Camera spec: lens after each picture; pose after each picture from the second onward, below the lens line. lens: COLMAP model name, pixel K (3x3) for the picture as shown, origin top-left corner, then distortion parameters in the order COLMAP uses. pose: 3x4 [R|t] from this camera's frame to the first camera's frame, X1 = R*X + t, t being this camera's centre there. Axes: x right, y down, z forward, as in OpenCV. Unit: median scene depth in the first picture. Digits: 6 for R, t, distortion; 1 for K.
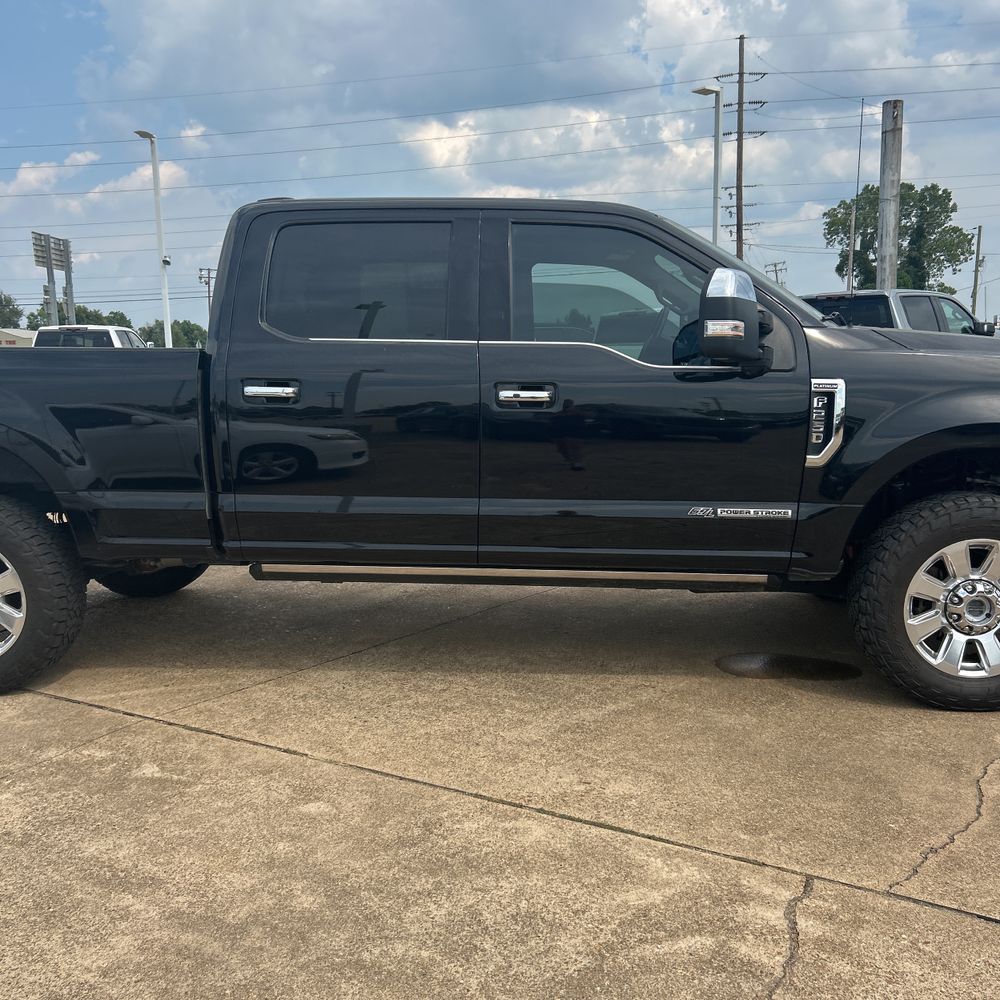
lens RADIAL K [[1019.6, 0, 500.0], [0, 1019.6, 500.0], [0, 0, 1]] dist [0.020659, -0.001404]
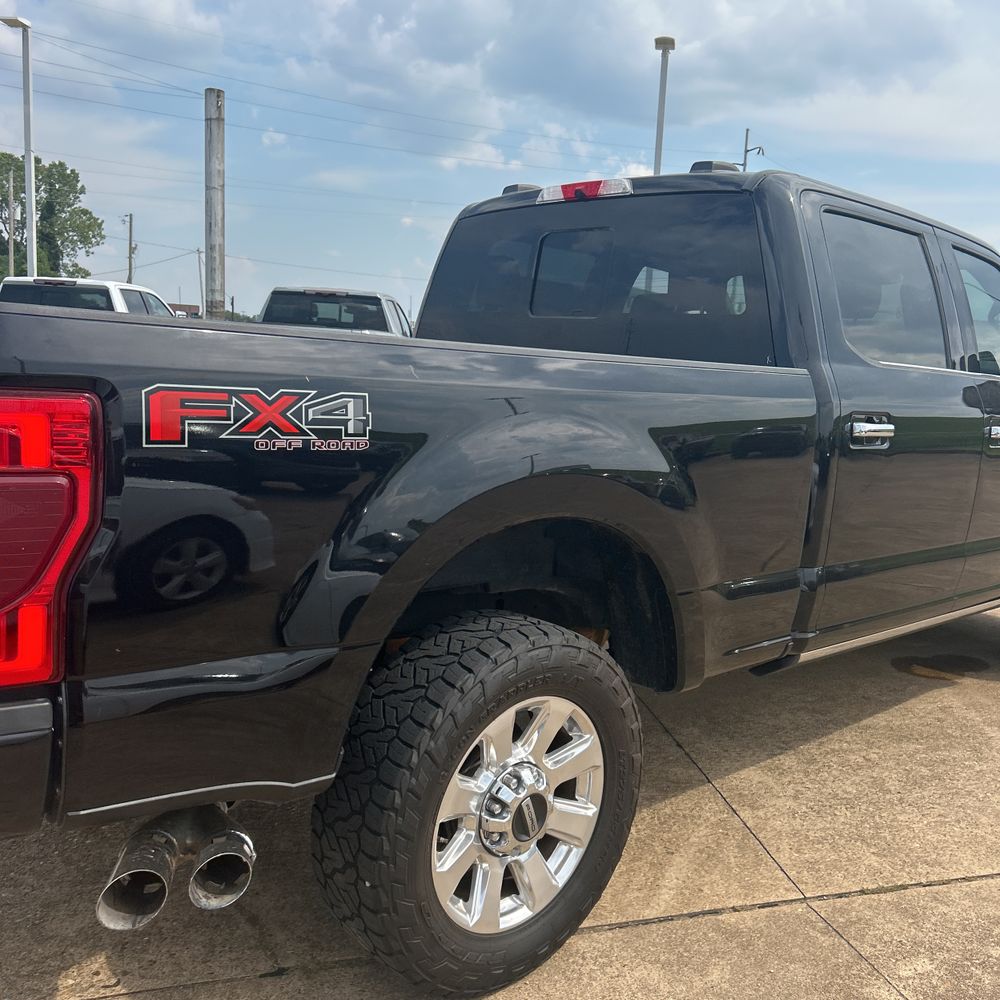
lens RADIAL K [[1009.5, 0, 504.0], [0, 1009.5, 513.4], [0, 0, 1]] dist [-0.006113, 0.033493]
pose [[0.665650, -0.065701, 0.743366, -0.988814], [0.039368, 0.997822, 0.052938, -0.097493], [-0.745225, -0.005973, 0.666787, 0.699738]]
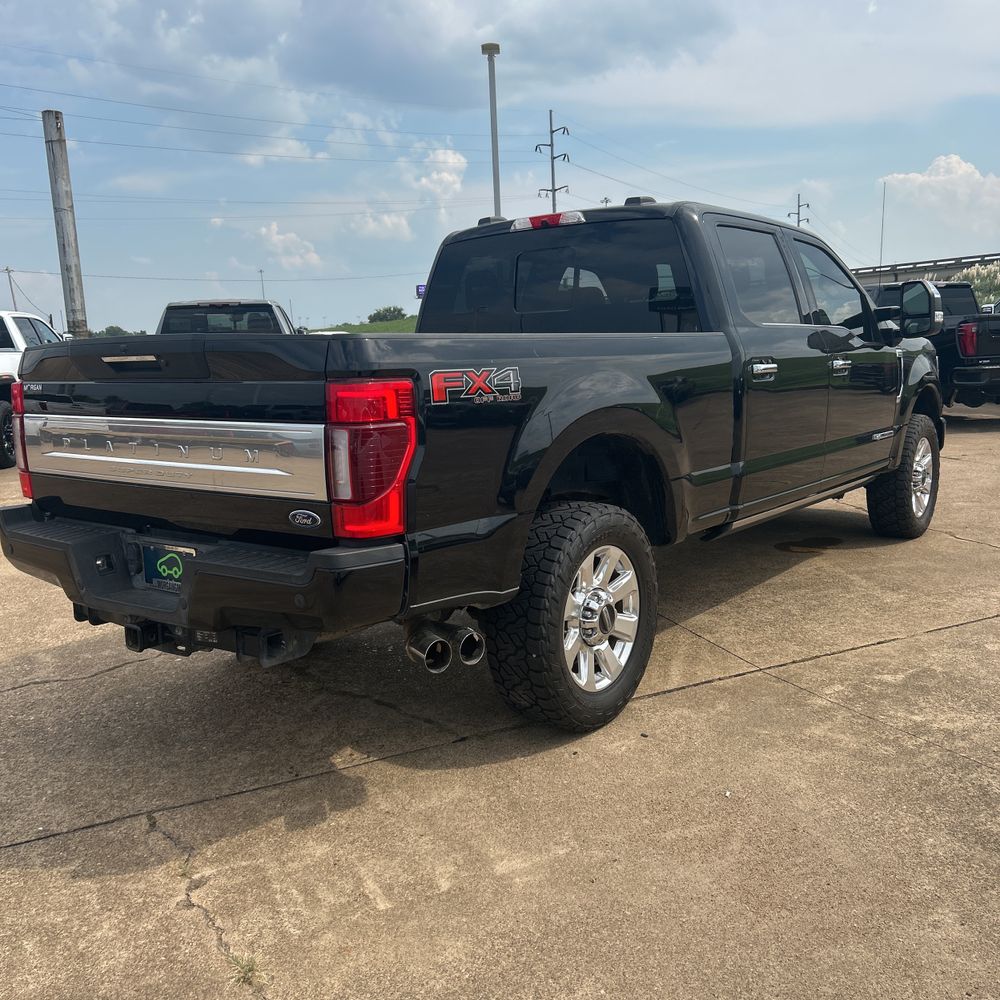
lens RADIAL K [[1002.3, 0, 497.5], [0, 1002.3, 510.2], [0, 0, 1]] dist [0.033237, -0.025095]
pose [[0.538394, -0.142825, 0.830501, -1.384081], [0.144132, 0.986617, 0.076236, -0.080505], [-0.830276, 0.078656, 0.551775, 0.630220]]
